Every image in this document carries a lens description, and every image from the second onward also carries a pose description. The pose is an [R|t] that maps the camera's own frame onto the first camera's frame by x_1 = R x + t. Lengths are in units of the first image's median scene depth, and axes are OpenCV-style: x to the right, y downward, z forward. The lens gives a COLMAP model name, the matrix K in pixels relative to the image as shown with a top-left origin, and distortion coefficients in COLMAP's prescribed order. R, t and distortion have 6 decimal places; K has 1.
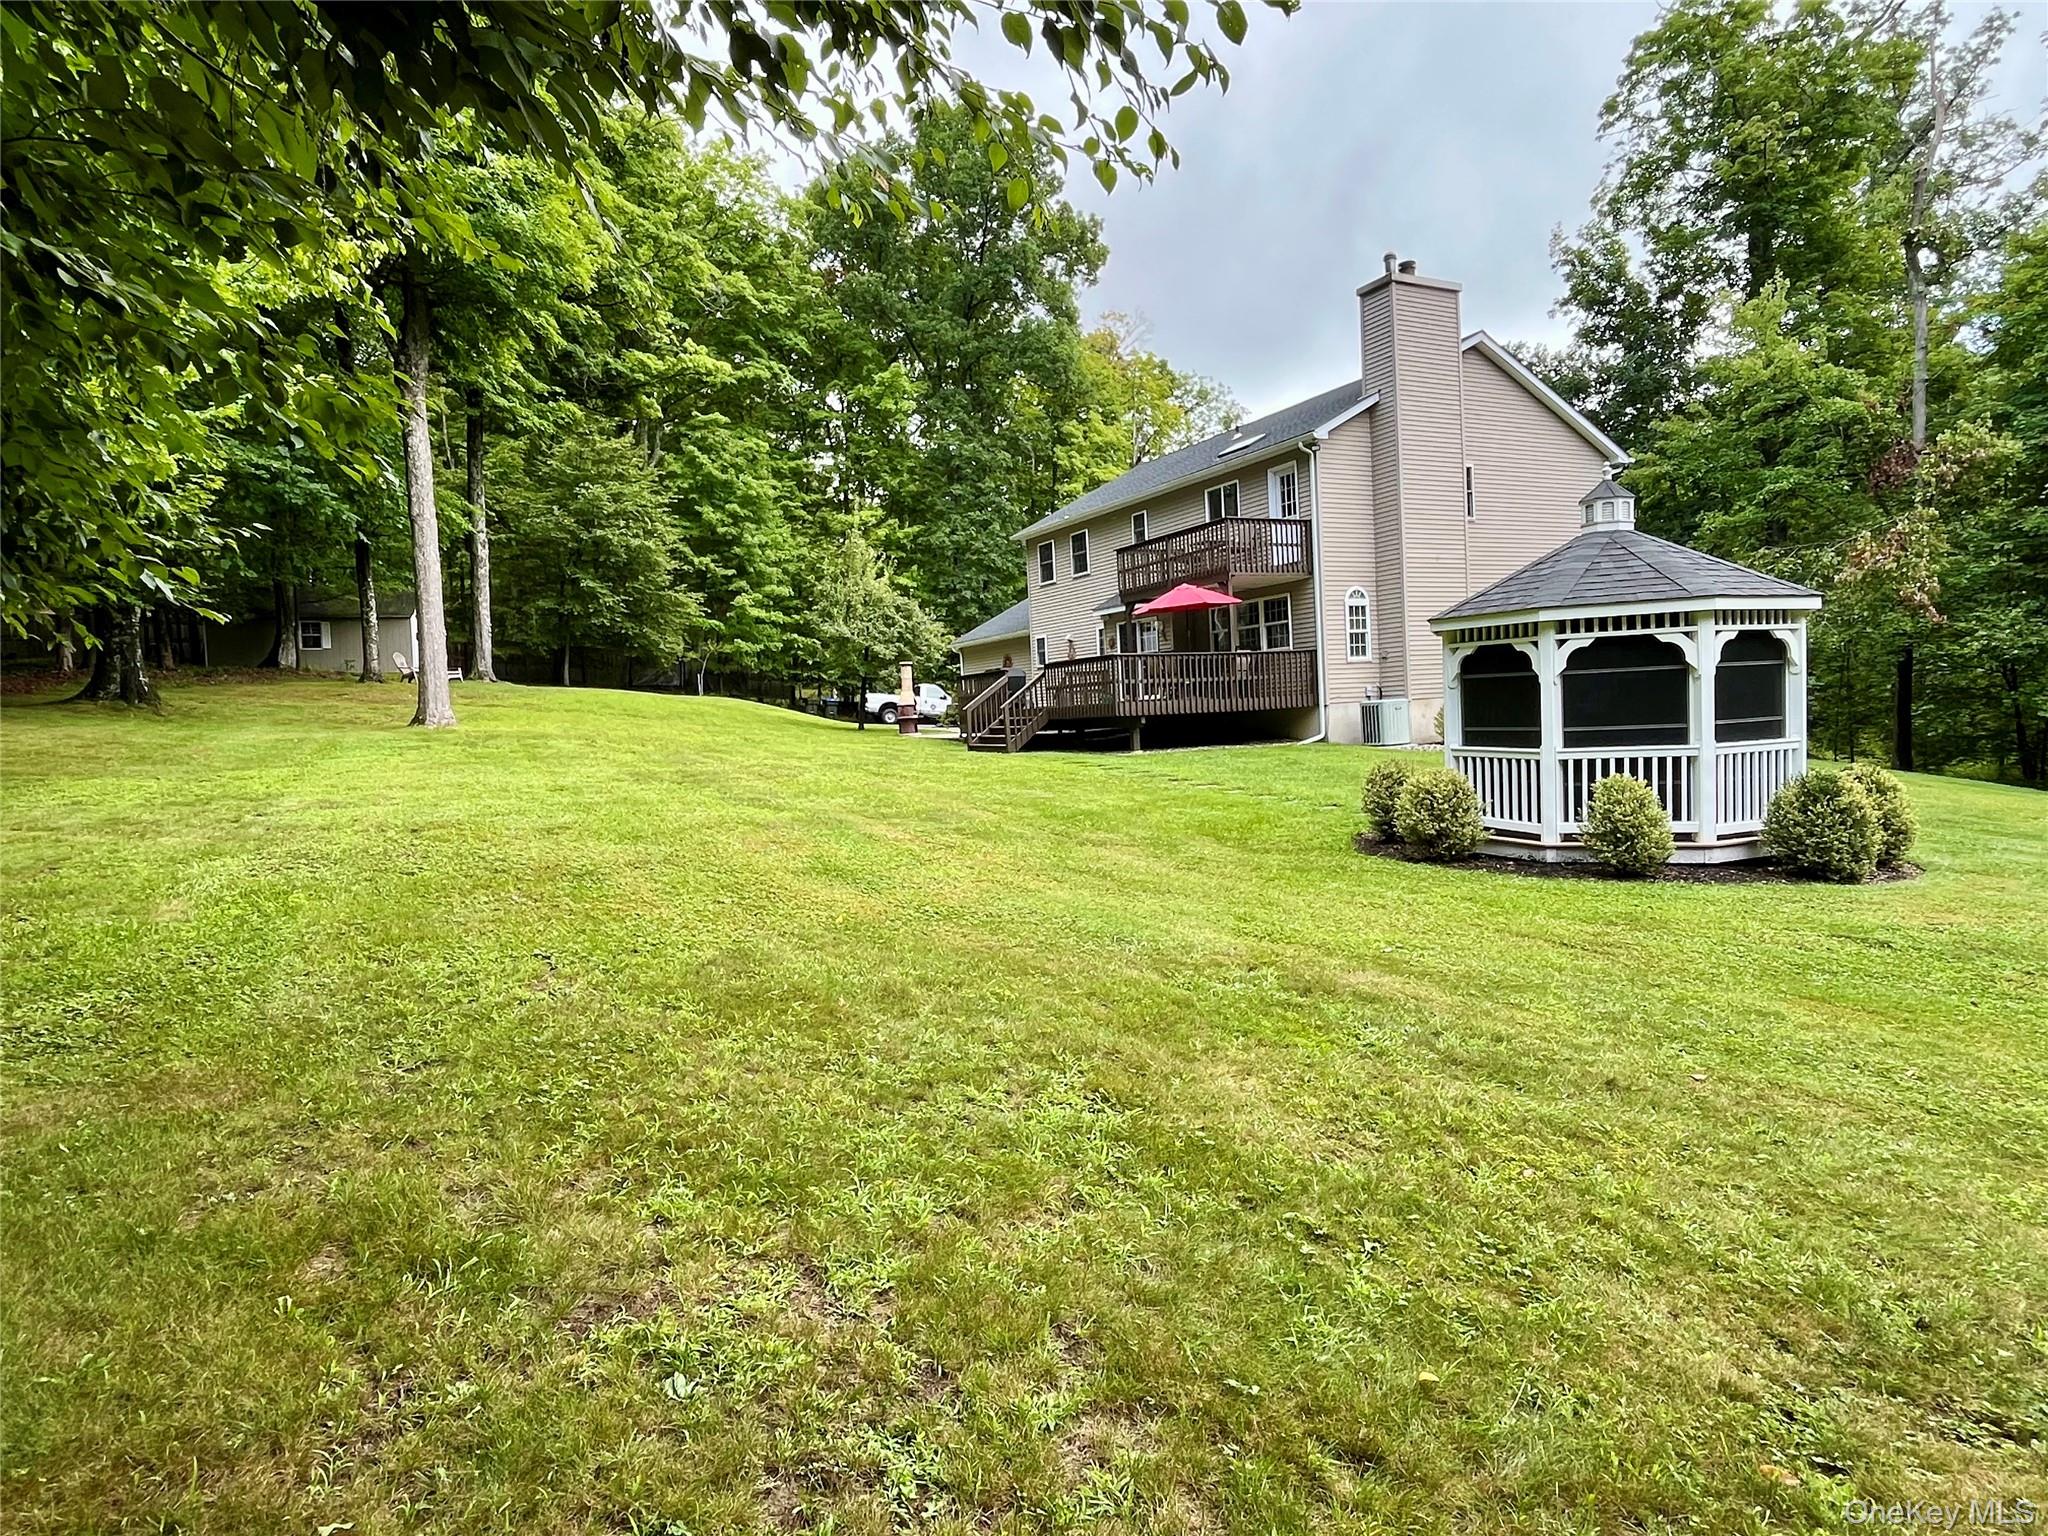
lens RADIAL K [[1159.7, 0, 1014.1], [0, 1159.7, 774.4], [0, 0, 1]] dist [-0.006744, -0.000988]
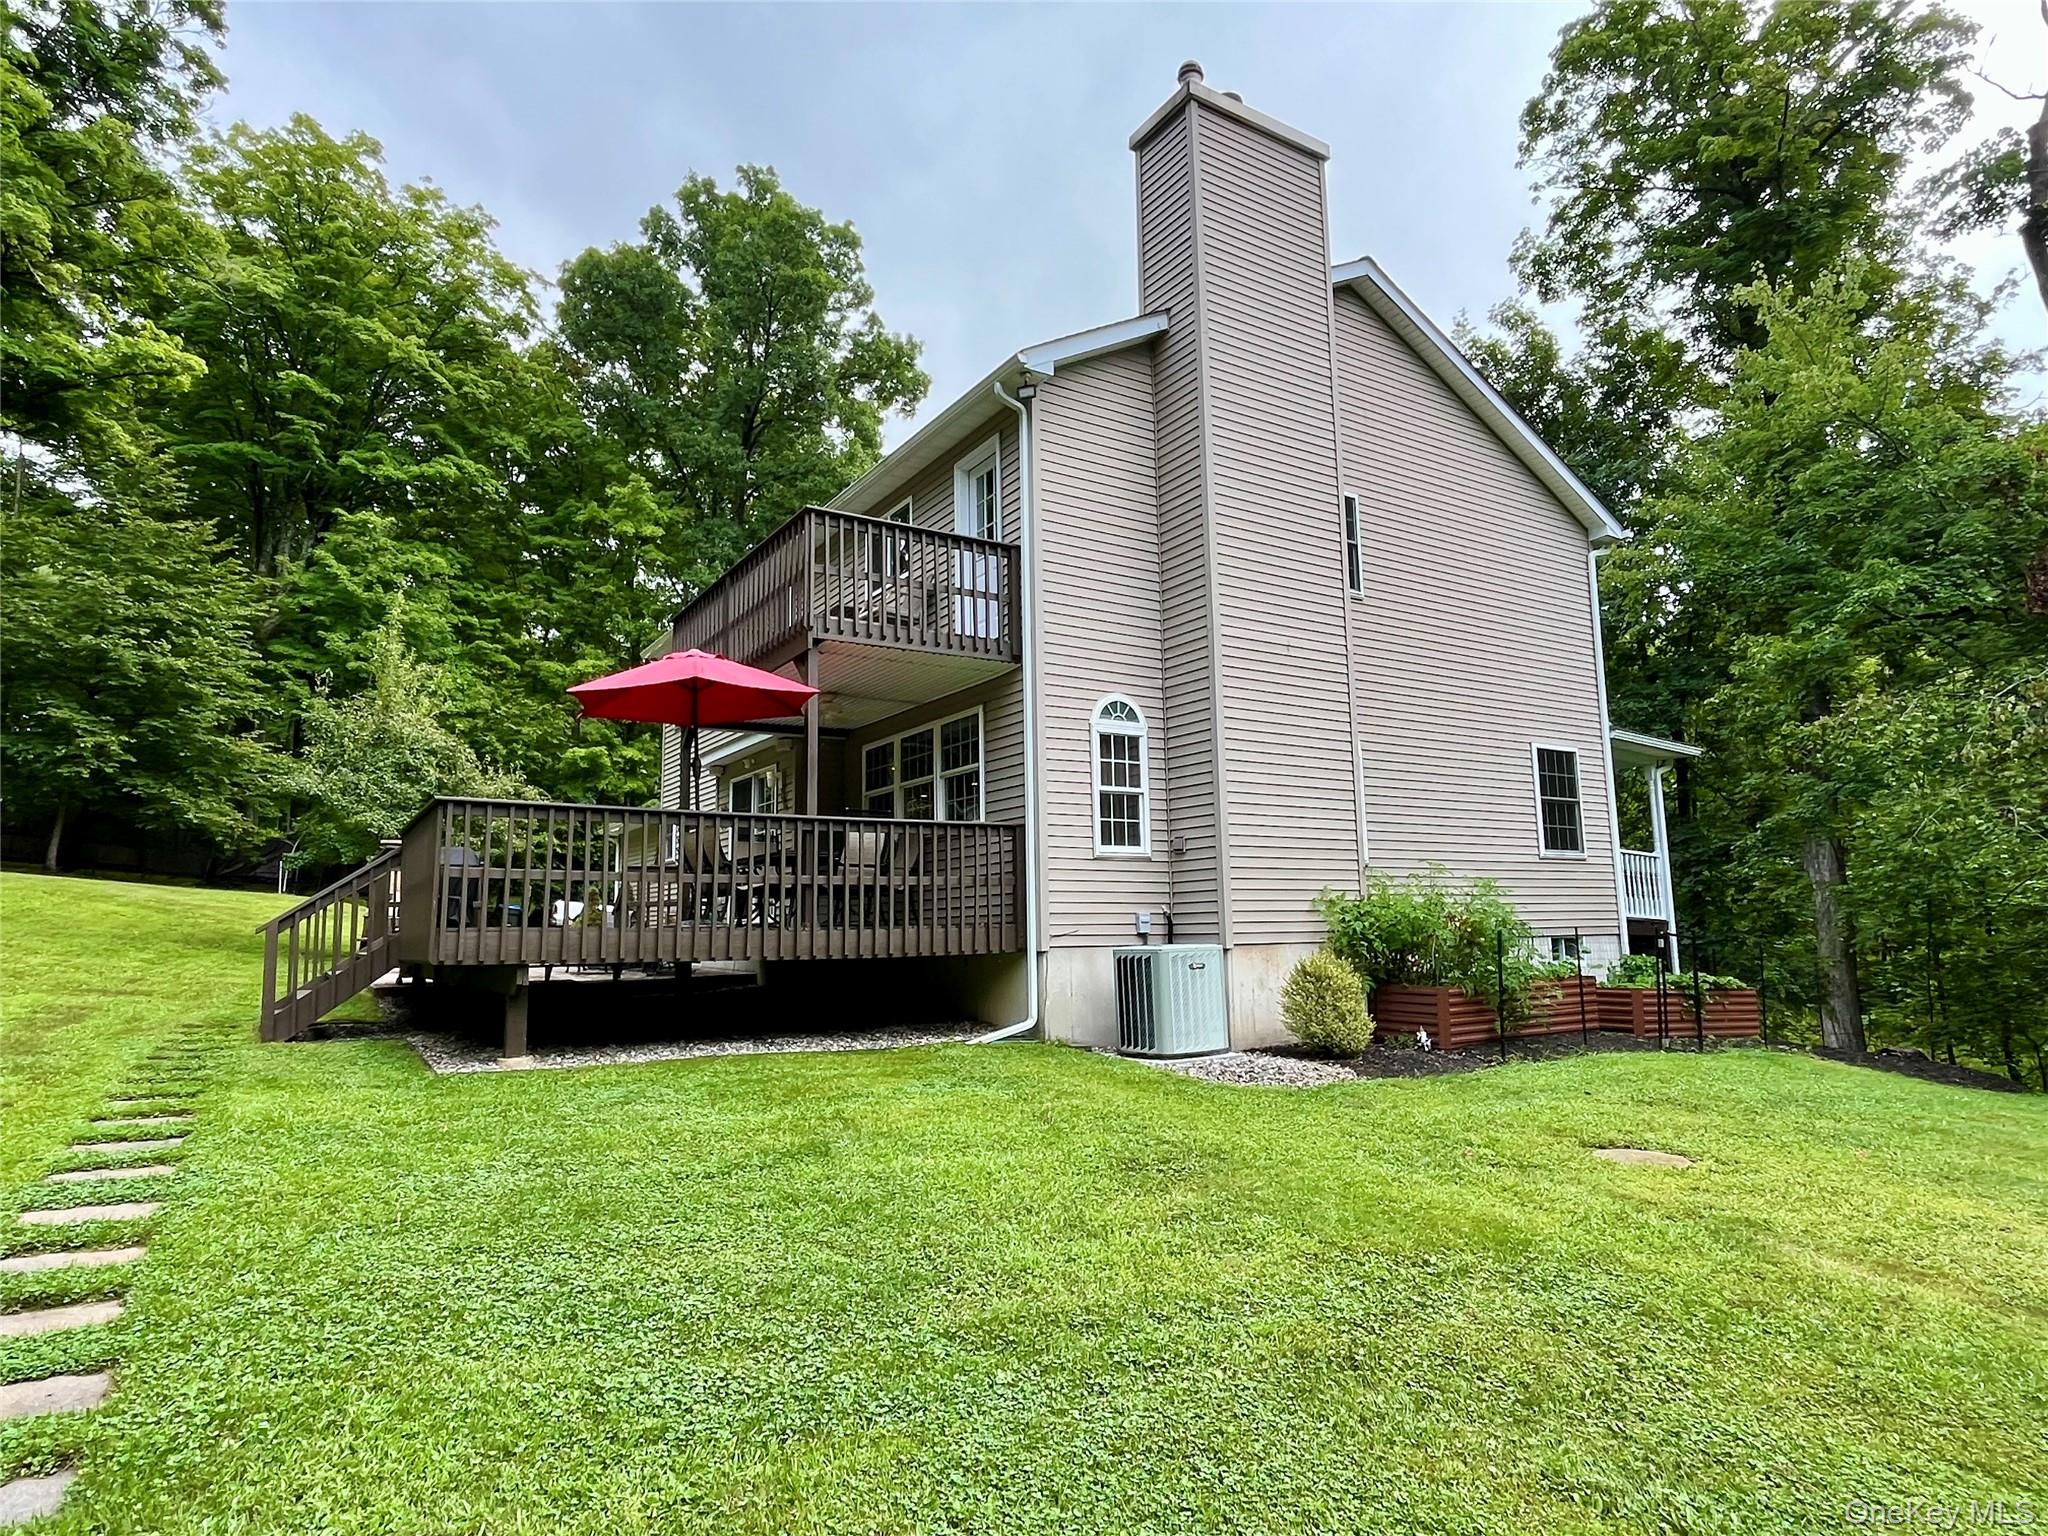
lens RADIAL K [[1159.7, 0, 1014.7], [0, 1159.7, 767.0], [0, 0, 1]] dist [-0.006744, -0.000988]
pose [[0.995940, 0.048592, 0.075778, 0.160560], [-0.032911, 0.980069, -0.195913, -0.030416], [-0.083787, 0.192624, 0.977689, 0.404687]]
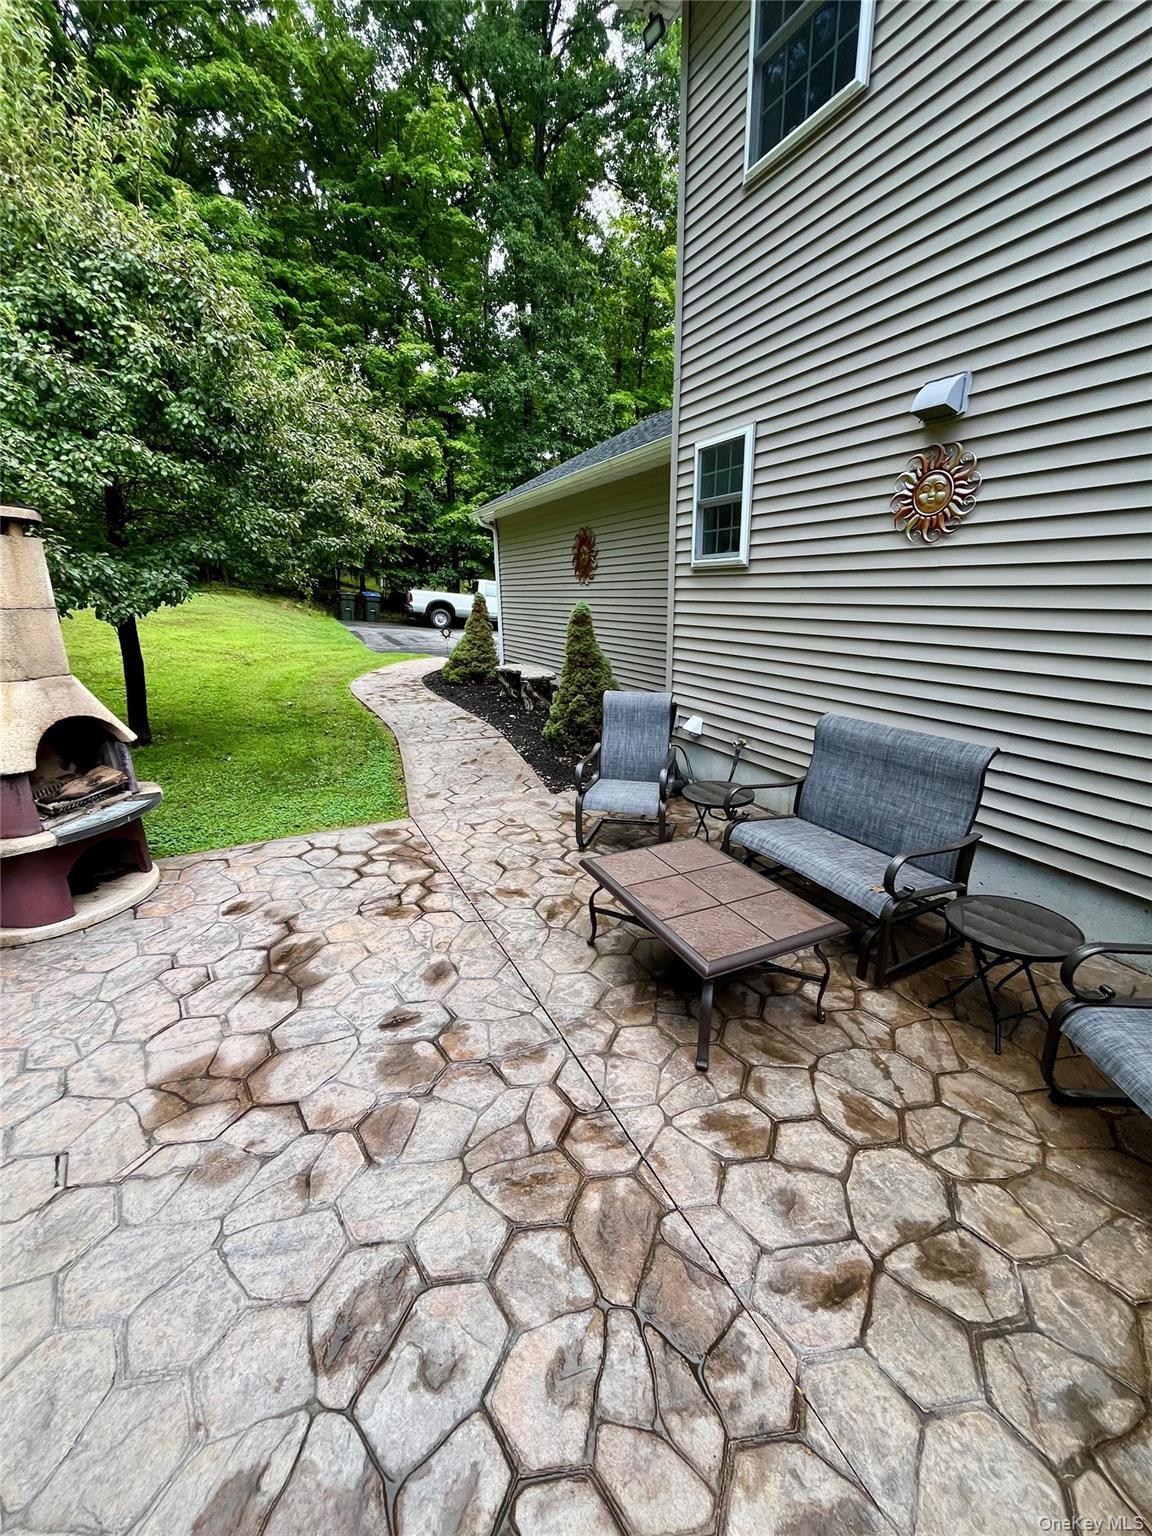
lens RADIAL K [[621.2, 0, 572.2], [0, 621.2, 765.3], [0, 0, 1]] dist [-0.003335, 0.000004]
pose [[0.998989, 0.044072, -0.008898, -0.004712], [-0.041015, 0.974364, 0.221207, -0.081657], [0.018419, -0.220618, 0.975186, 0.885861]]
